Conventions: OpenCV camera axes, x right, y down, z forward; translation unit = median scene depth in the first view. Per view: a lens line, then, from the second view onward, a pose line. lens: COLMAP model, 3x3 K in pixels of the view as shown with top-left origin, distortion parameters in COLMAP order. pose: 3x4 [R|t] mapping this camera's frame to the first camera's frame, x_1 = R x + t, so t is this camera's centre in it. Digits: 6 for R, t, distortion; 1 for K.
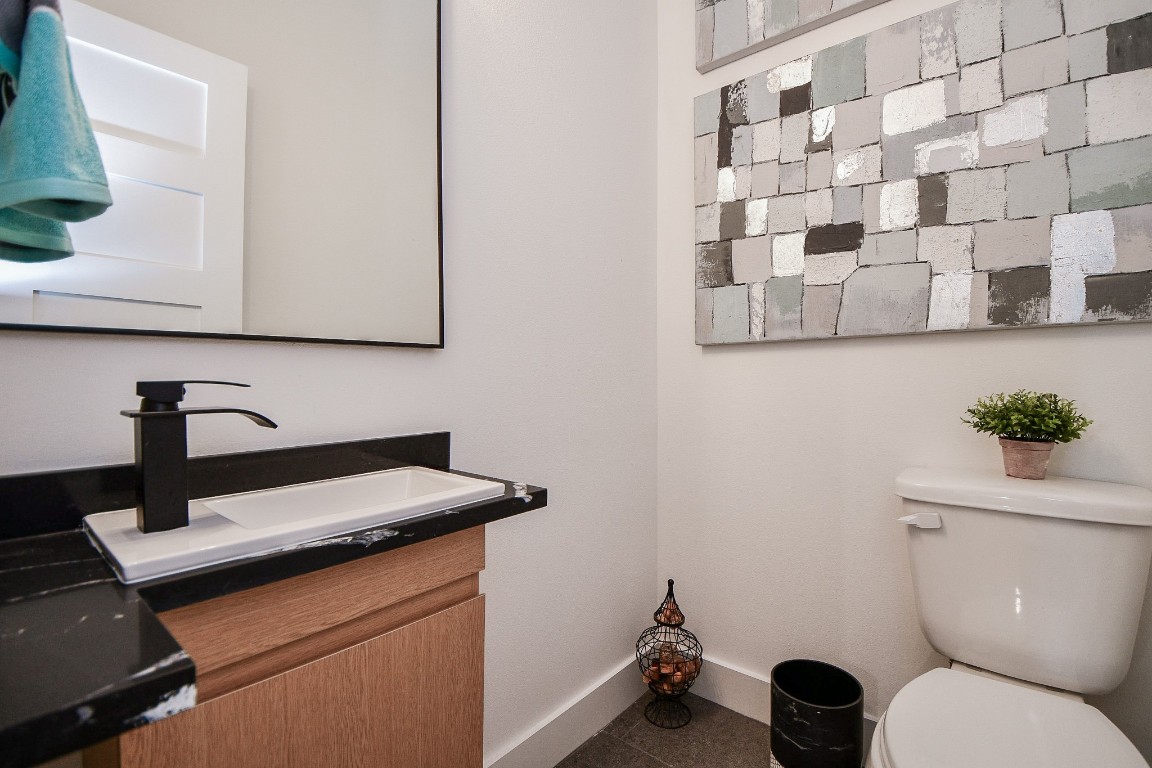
lens RADIAL K [[526.6, 0, 580.7], [0, 526.6, 378.7], [0, 0, 1]] dist [-0.002893, -0.000341]
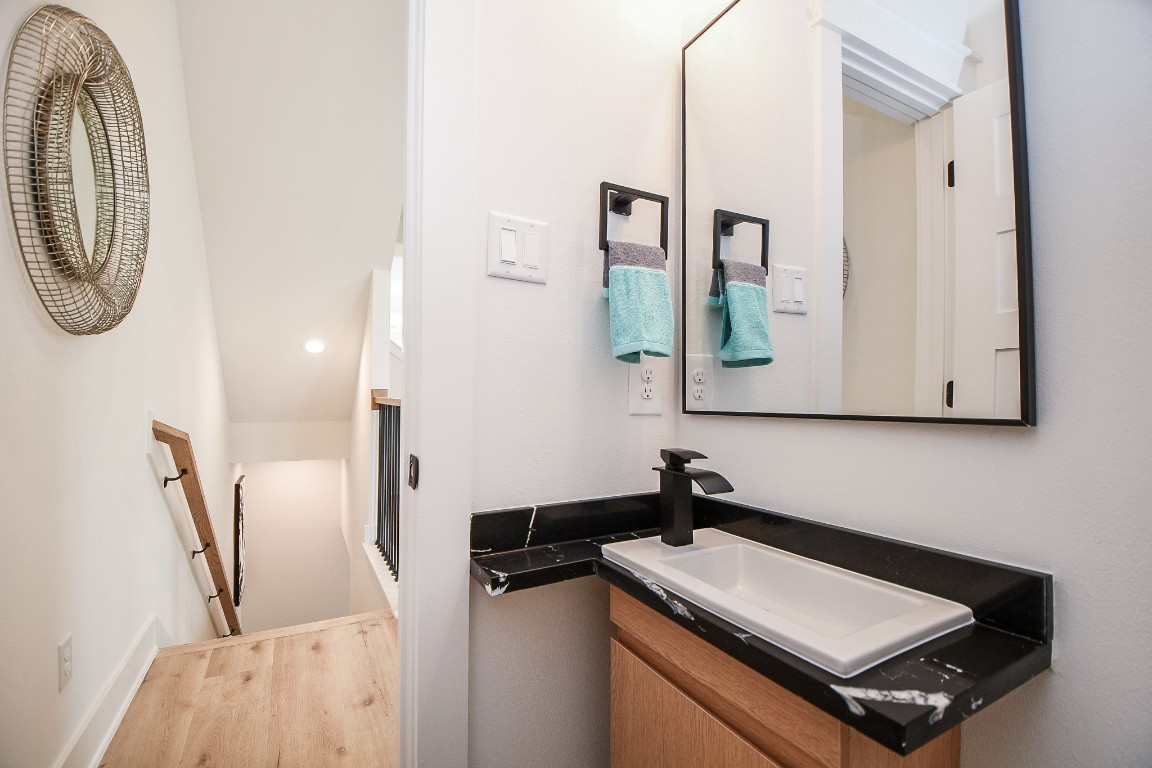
lens RADIAL K [[526.6, 0, 580.7], [0, 526.6, 391.6], [0, 0, 1]] dist [-0.002893, -0.000341]
pose [[-0.383795, -0.015297, -0.923292, 0.737919], [-0.000802, 0.999868, -0.016233, -0.140853], [0.923418, -0.005490, -0.383756, 1.281231]]
